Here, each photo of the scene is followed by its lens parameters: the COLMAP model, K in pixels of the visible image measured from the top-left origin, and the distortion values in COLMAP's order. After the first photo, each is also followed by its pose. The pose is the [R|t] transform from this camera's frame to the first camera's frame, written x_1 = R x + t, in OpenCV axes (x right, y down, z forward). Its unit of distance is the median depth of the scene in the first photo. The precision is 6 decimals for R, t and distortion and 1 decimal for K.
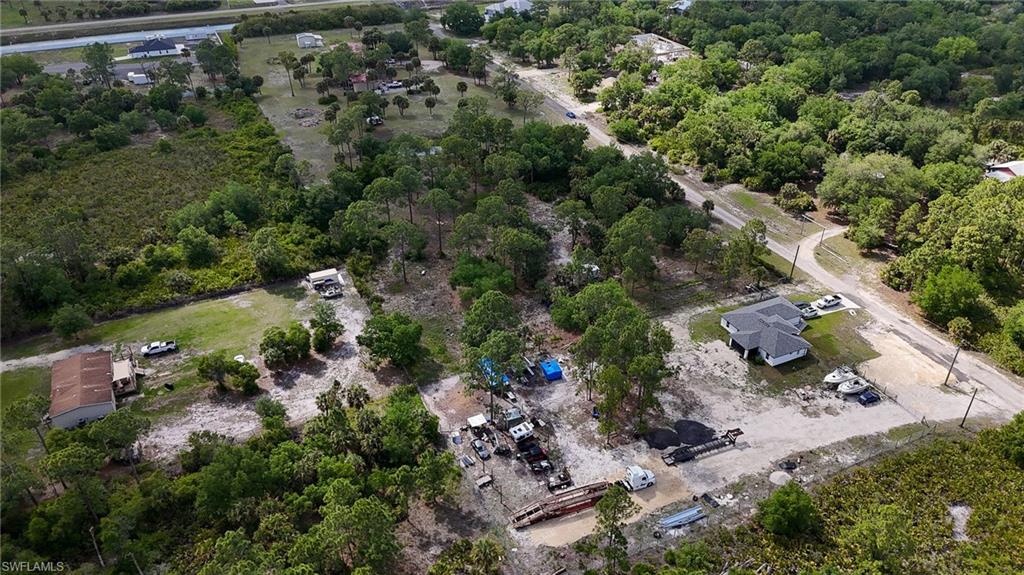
lens RADIAL K [[753.2, 0, 514.3], [0, 753.2, 287.3], [0, 0, 1]] dist [0.060865, -0.049324]
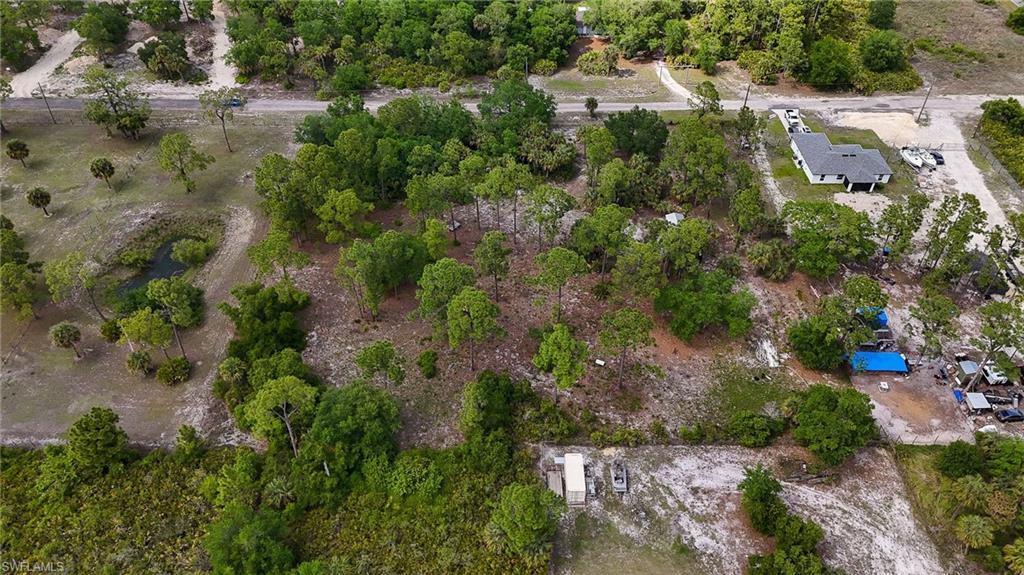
lens RADIAL K [[753.2, 0, 514.3], [0, 753.2, 287.3], [0, 0, 1]] dist [0.060865, -0.049324]
pose [[0.417627, -0.603696, 0.679071, -0.591717], [0.480225, 0.781107, 0.399069, -0.392256], [-0.771344, 0.159445, 0.616122, 0.658160]]
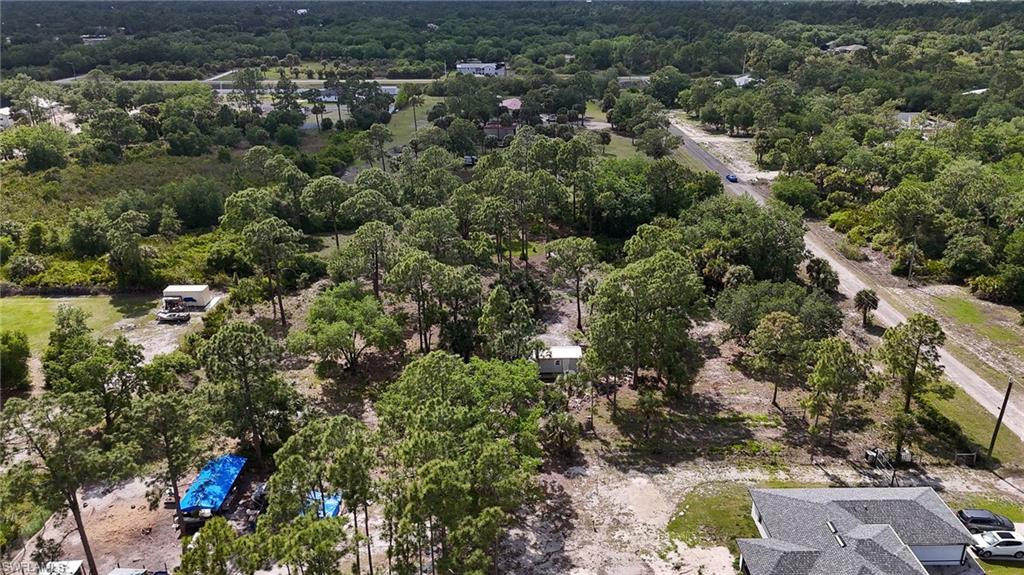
lens RADIAL K [[753.2, 0, 514.3], [0, 753.2, 287.3], [0, 0, 1]] dist [0.060865, -0.049324]
pose [[0.911484, 0.146031, -0.384541, 0.275481], [-0.212945, 0.967357, -0.137388, 0.011593], [0.351925, 0.207113, 0.912827, 0.491257]]
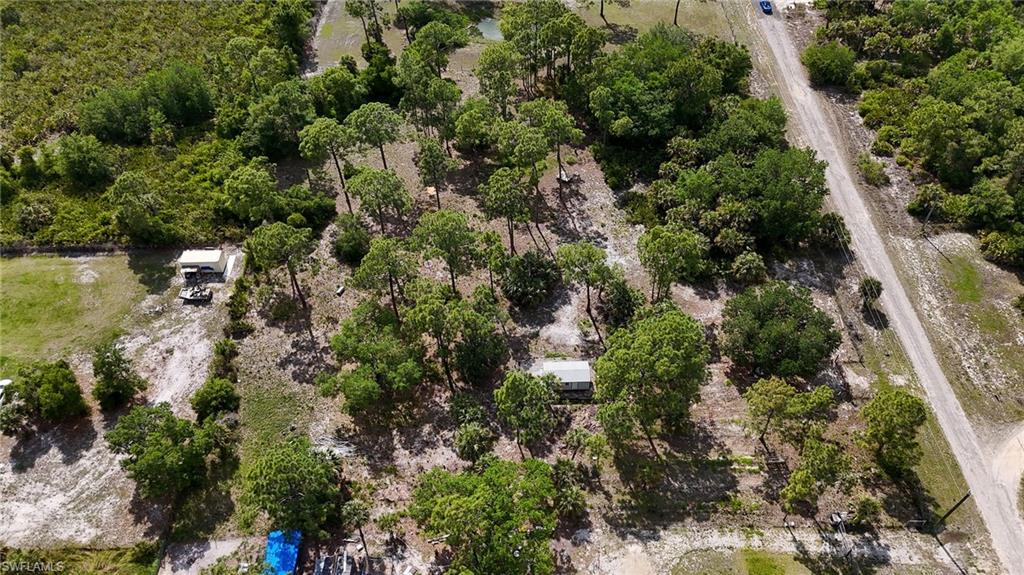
lens RADIAL K [[753.2, 0, 514.3], [0, 753.2, 287.3], [0, 0, 1]] dist [0.060865, -0.049324]
pose [[0.911713, 0.299036, -0.281702, 0.206864], [-0.204288, 0.924905, 0.320650, -0.272192], [0.356434, -0.234792, 0.904338, 0.481303]]
